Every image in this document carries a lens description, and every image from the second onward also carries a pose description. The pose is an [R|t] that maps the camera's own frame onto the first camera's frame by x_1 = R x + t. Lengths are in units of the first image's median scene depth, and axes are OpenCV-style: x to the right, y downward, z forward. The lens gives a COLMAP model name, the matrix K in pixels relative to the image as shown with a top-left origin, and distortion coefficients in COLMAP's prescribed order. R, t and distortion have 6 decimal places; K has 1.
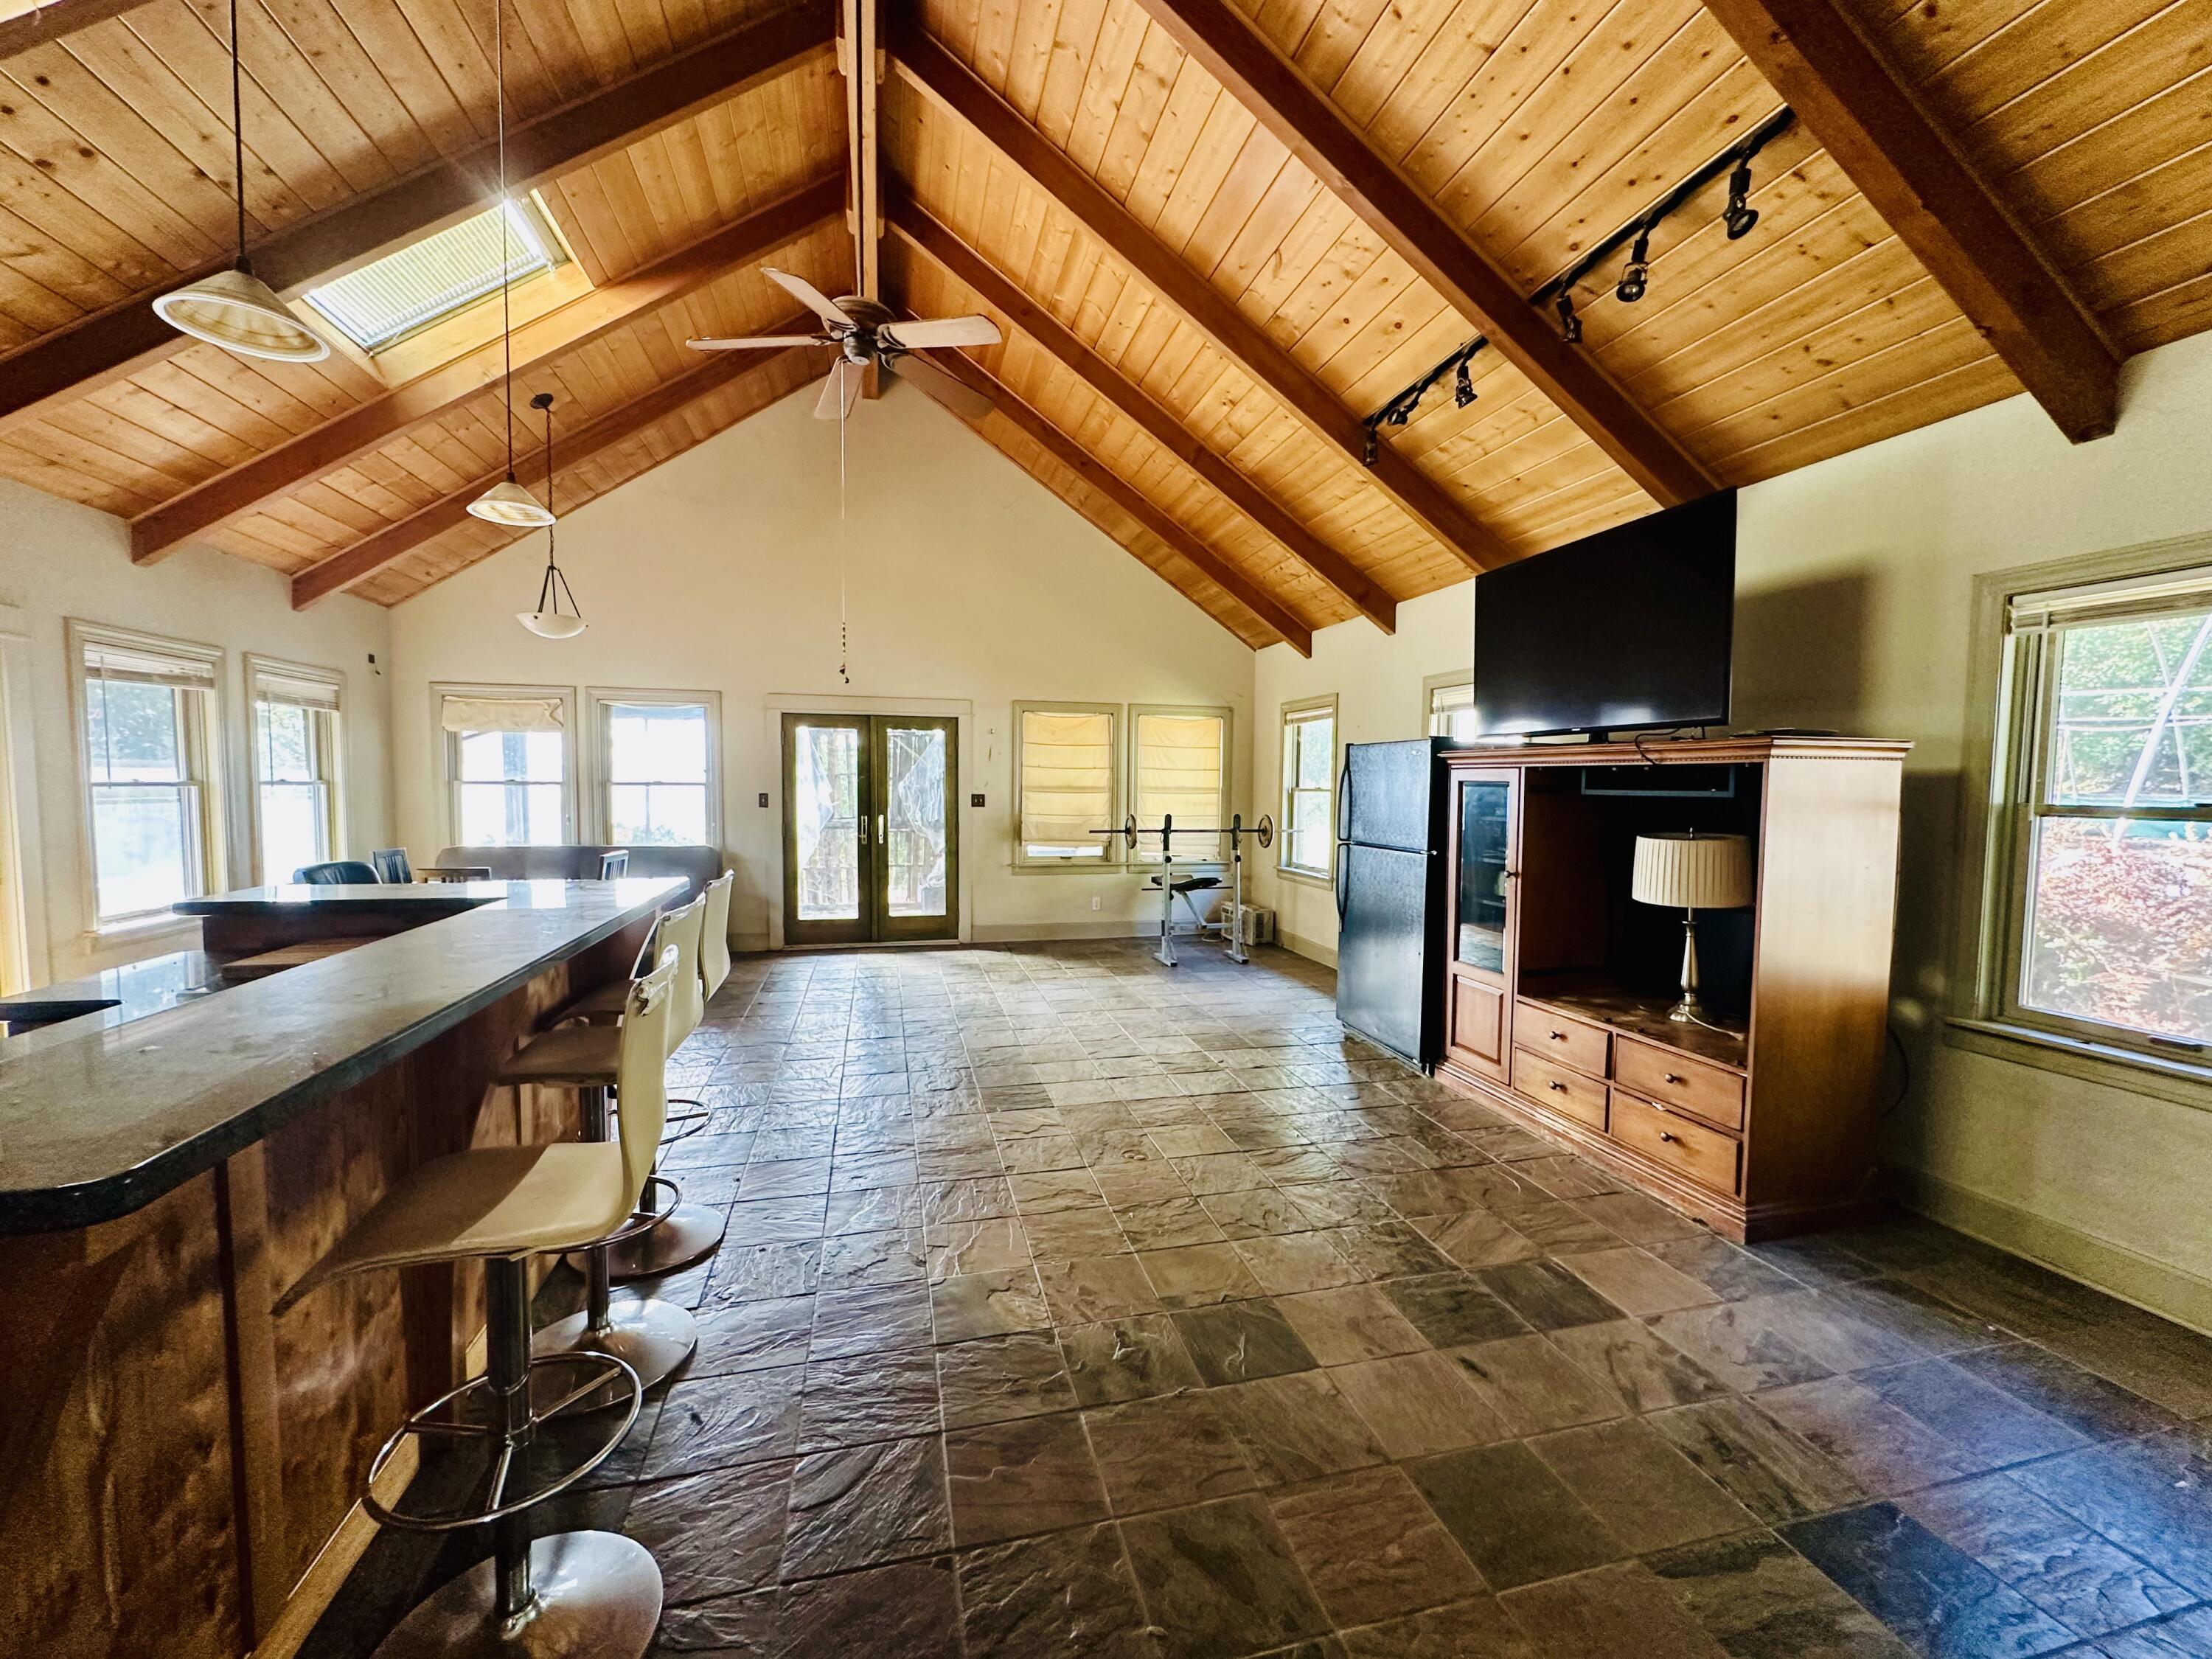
lens RADIAL K [[879.7, 0, 1105.6], [0, 879.7, 828.7], [0, 0, 1]] dist [-0.003958, 0.000592]
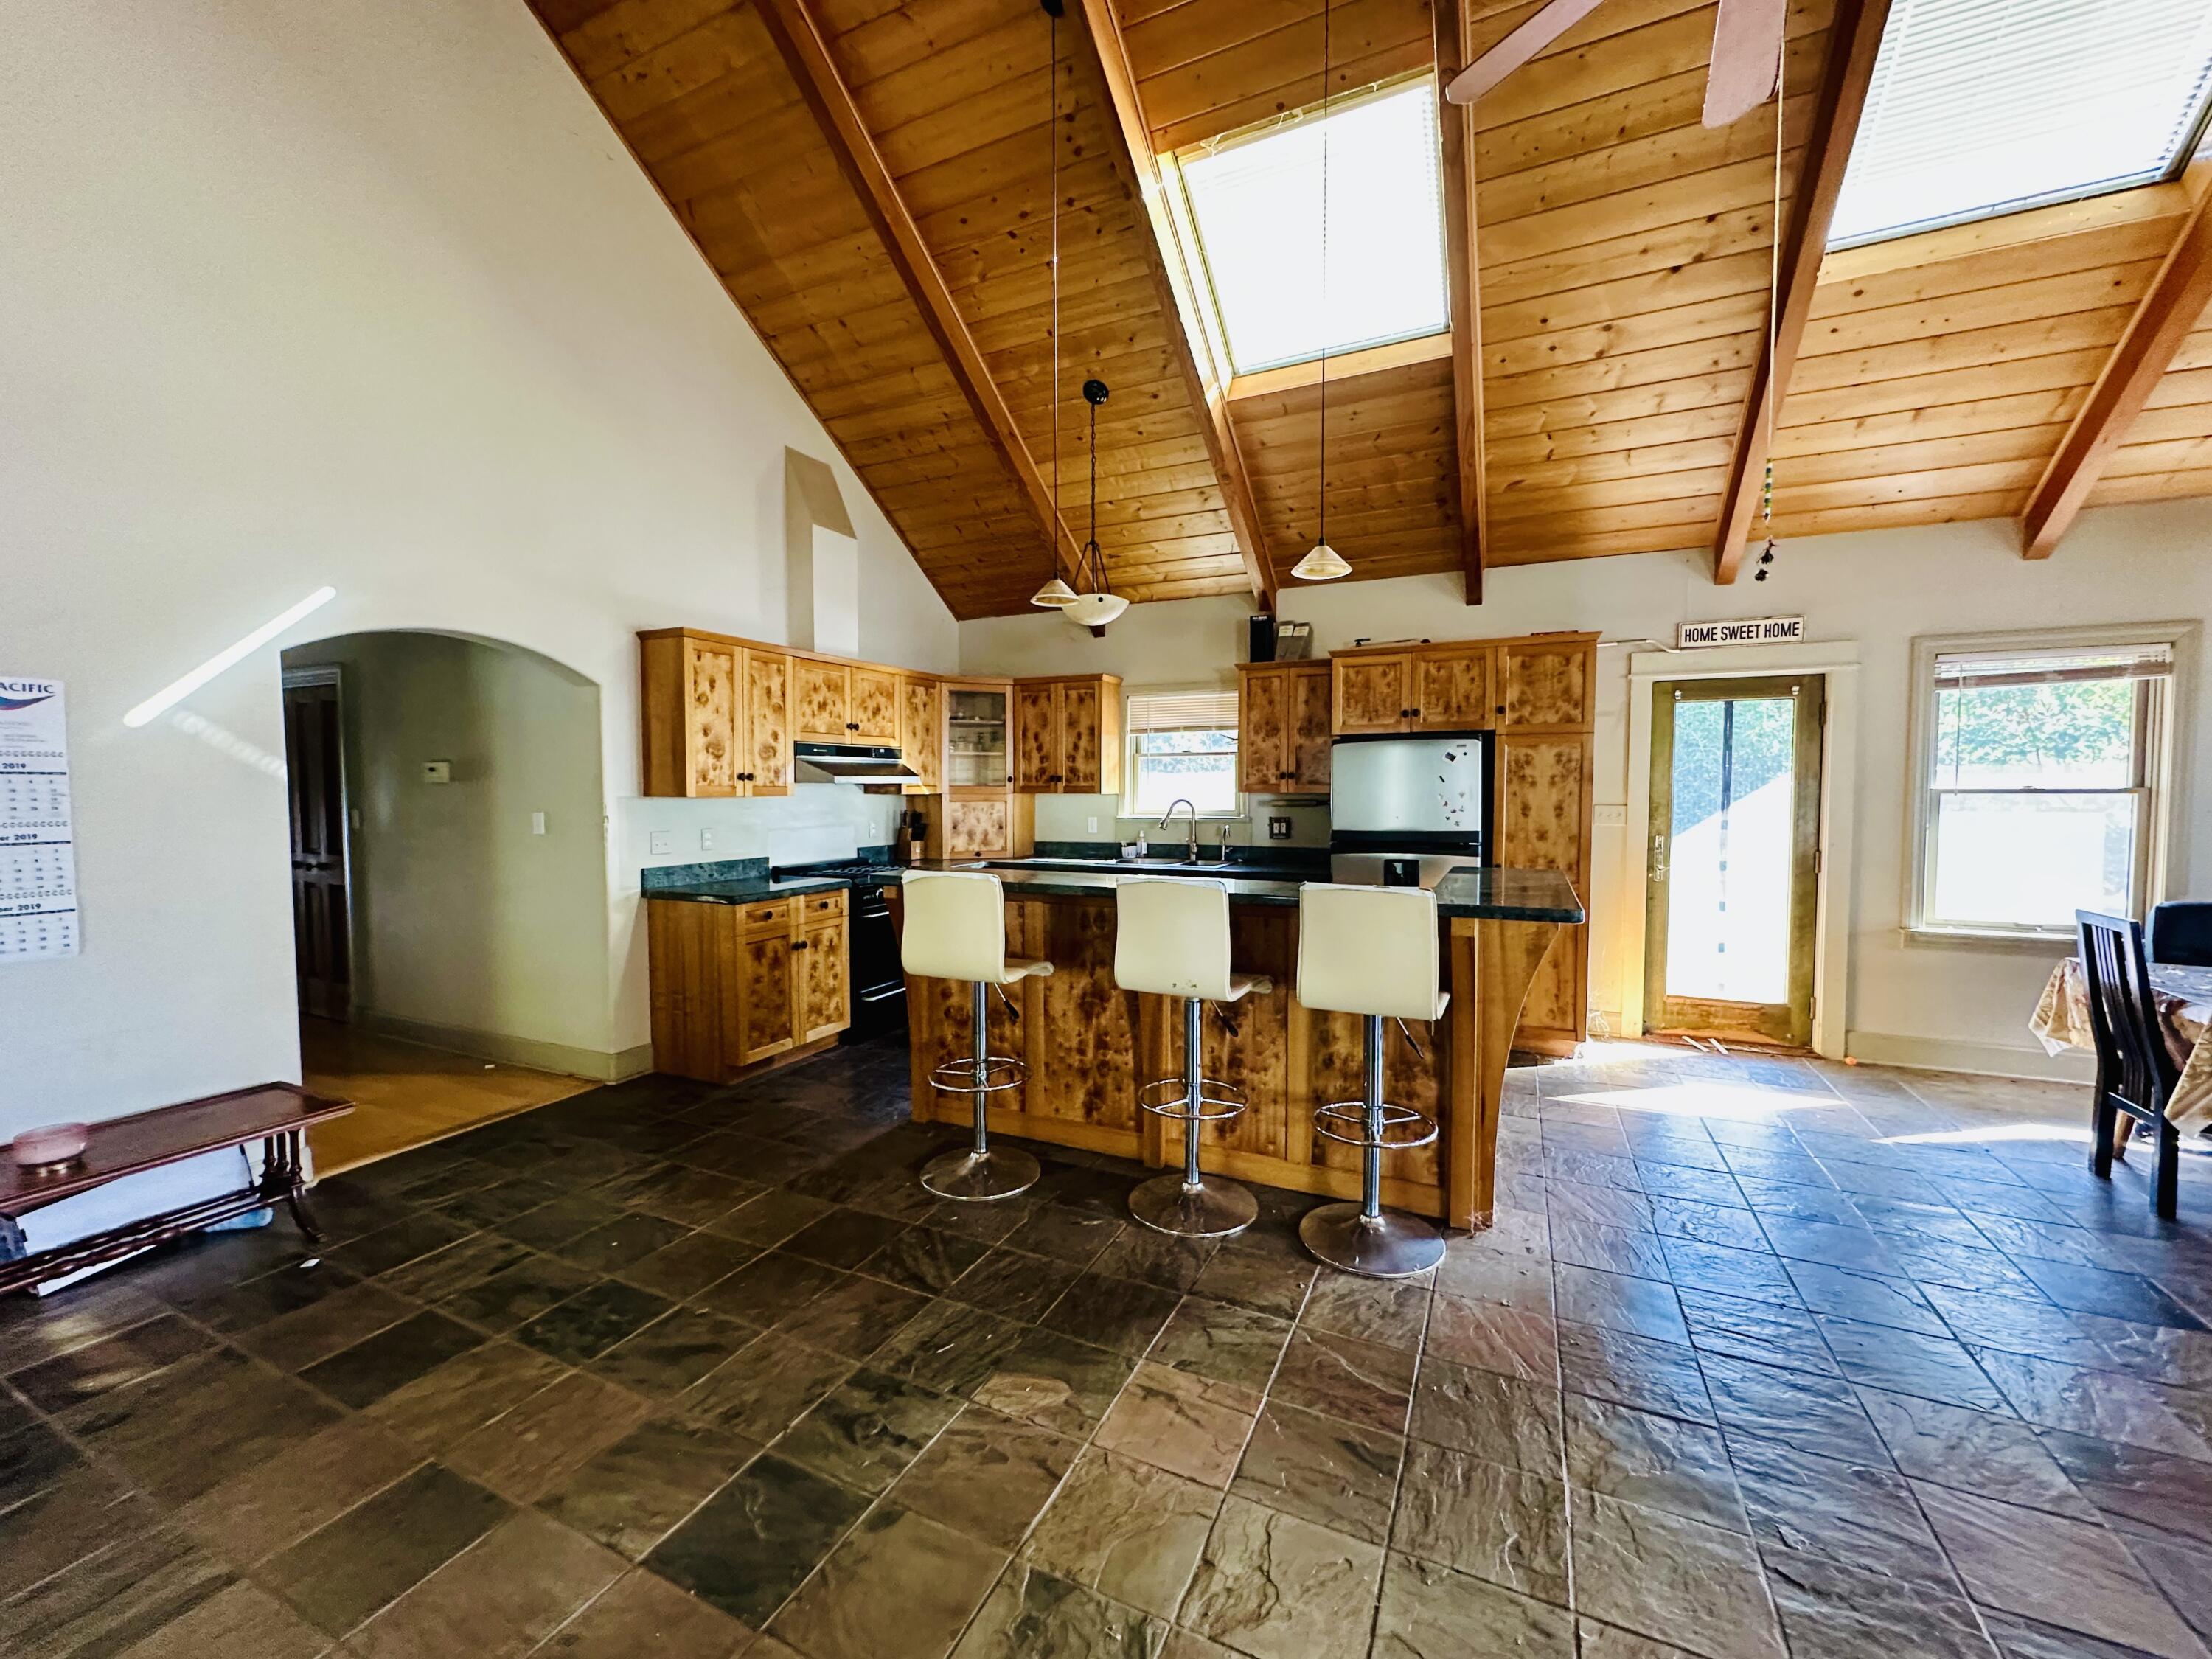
lens RADIAL K [[879.7, 0, 1105.8], [0, 879.7, 828.1], [0, 0, 1]] dist [-0.003958, 0.000592]
pose [[-0.635753, 0.028557, -0.771364, 0.204835], [-0.045458, 0.996196, 0.074346, -0.027954], [0.770553, 0.082330, -0.632036, 0.644112]]
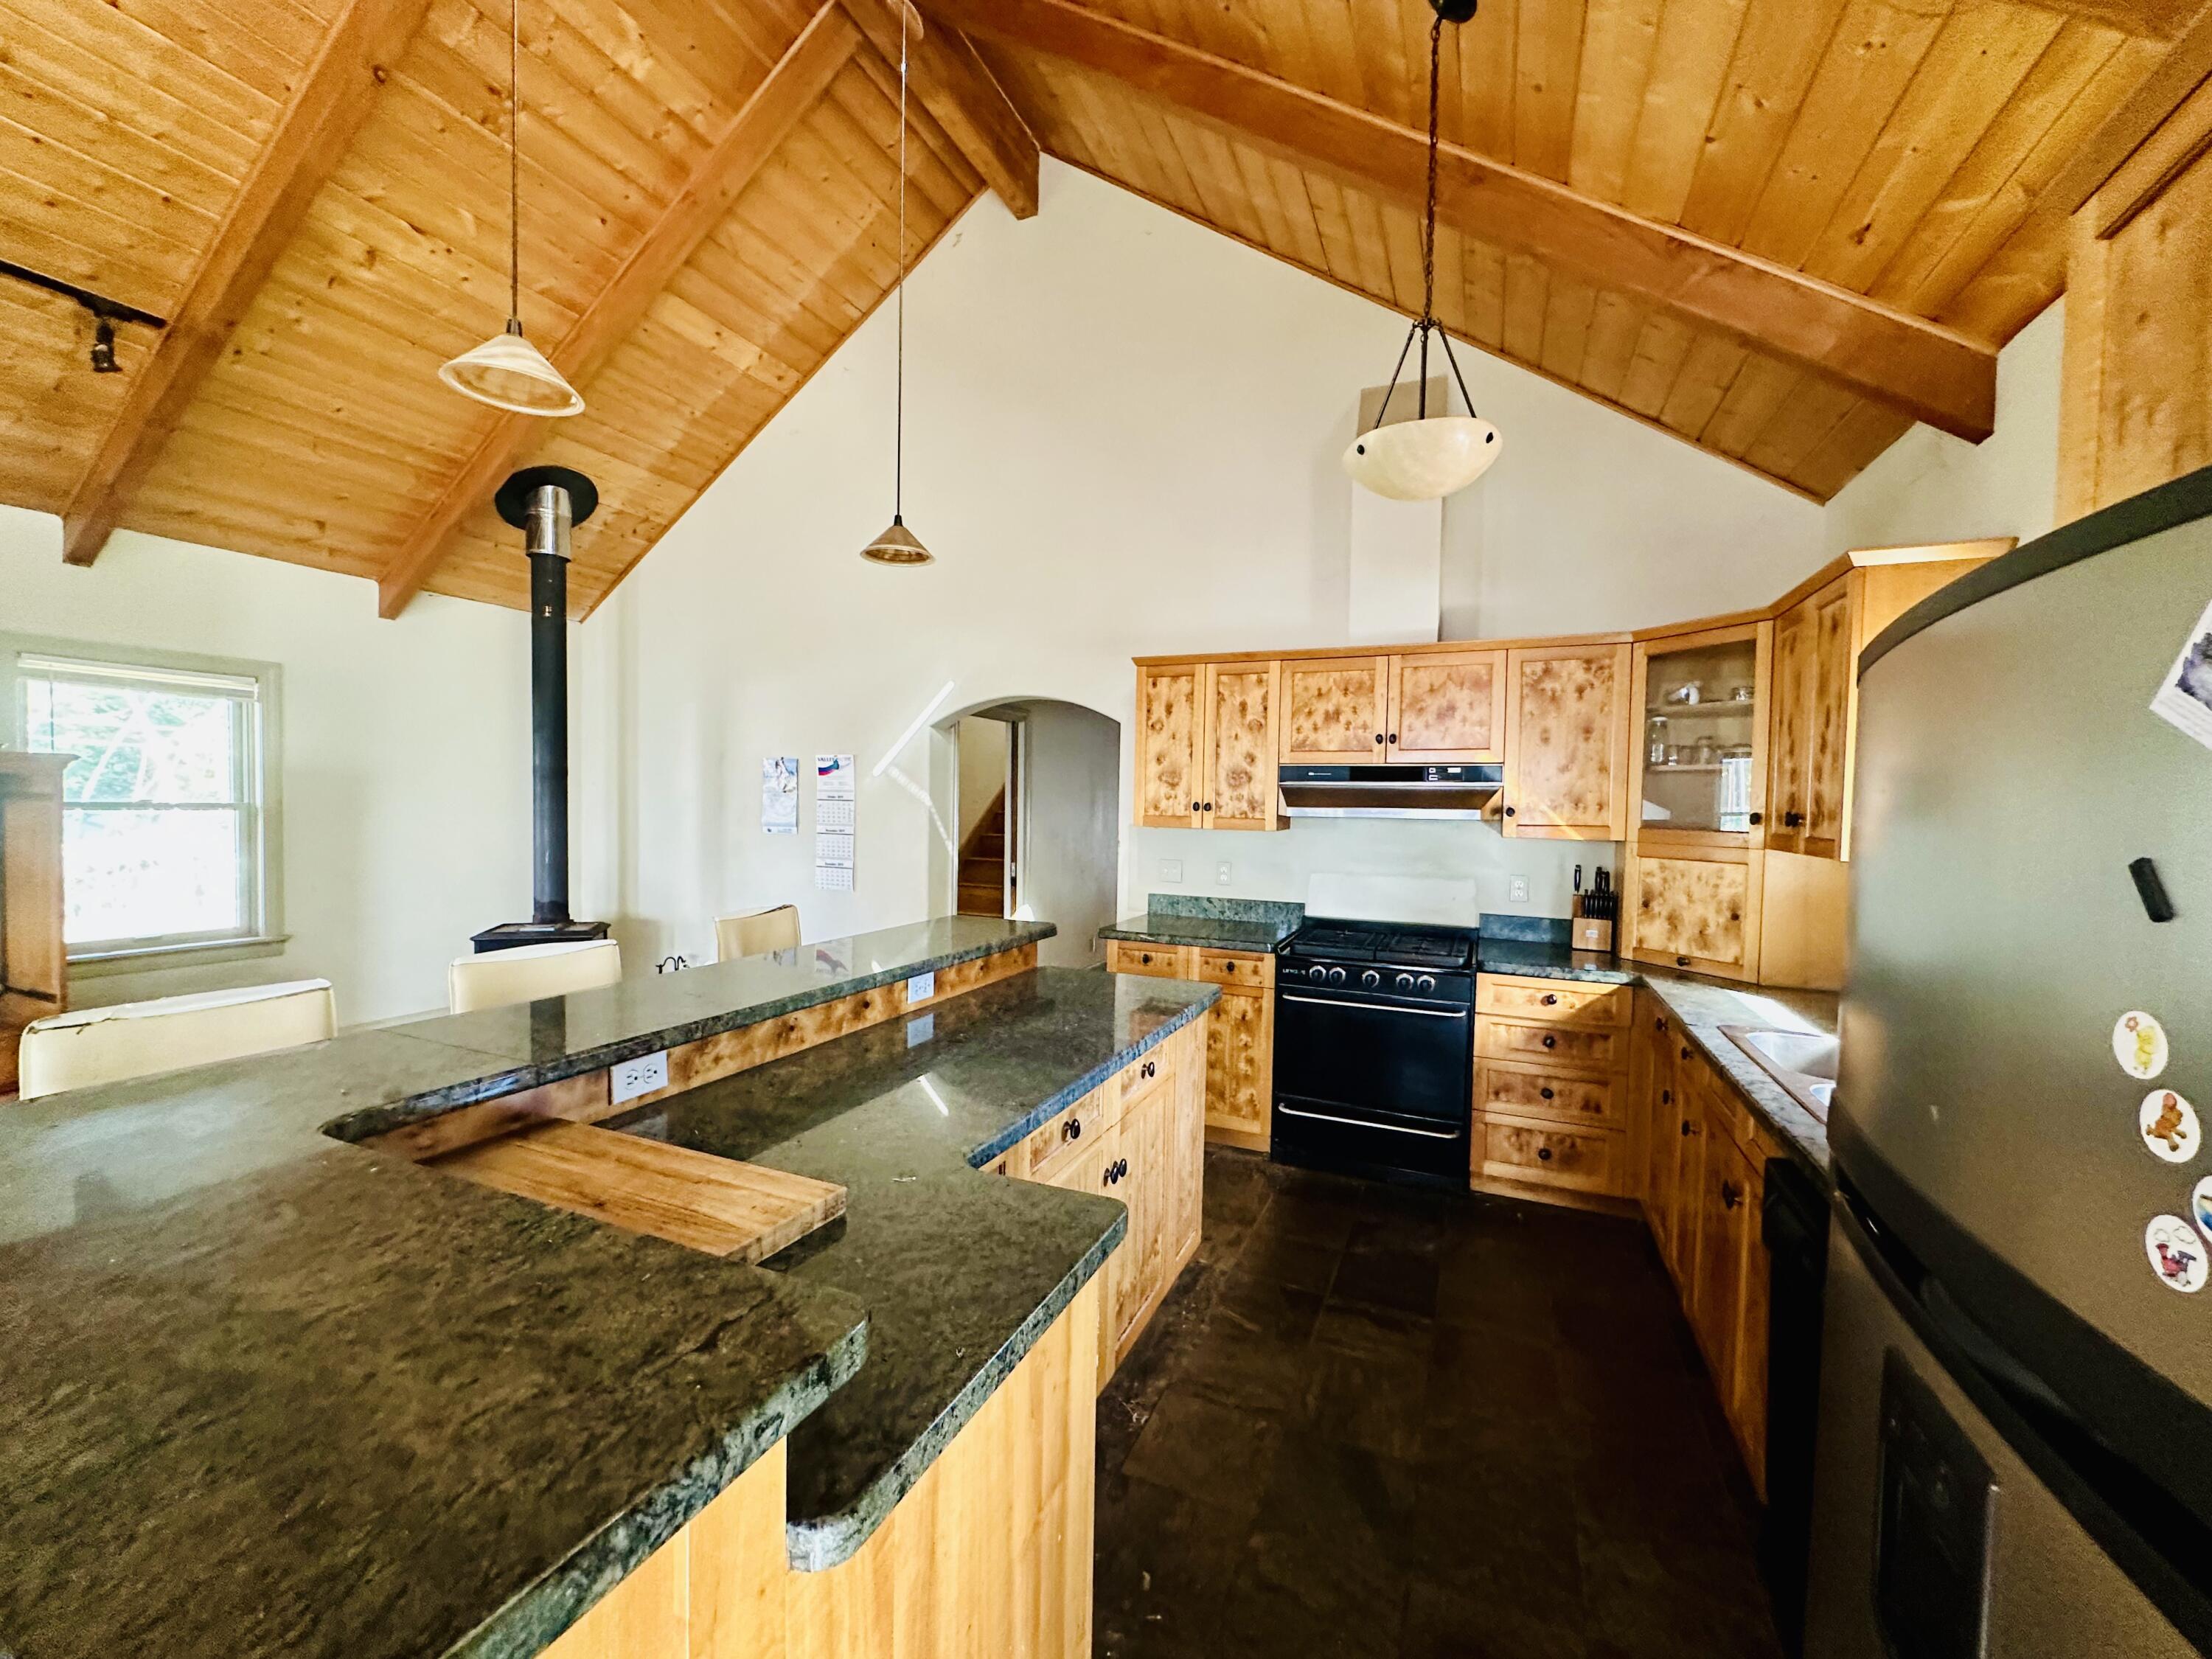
lens RADIAL K [[879.7, 0, 1102.7], [0, 879.7, 829.5], [0, 0, 1]] dist [-0.003958, 0.000592]
pose [[-0.790028, -0.044438, 0.611459, -0.558946], [0.007270, 0.996620, 0.081824, -0.040595], [-0.613028, 0.069089, -0.787035, 0.506074]]
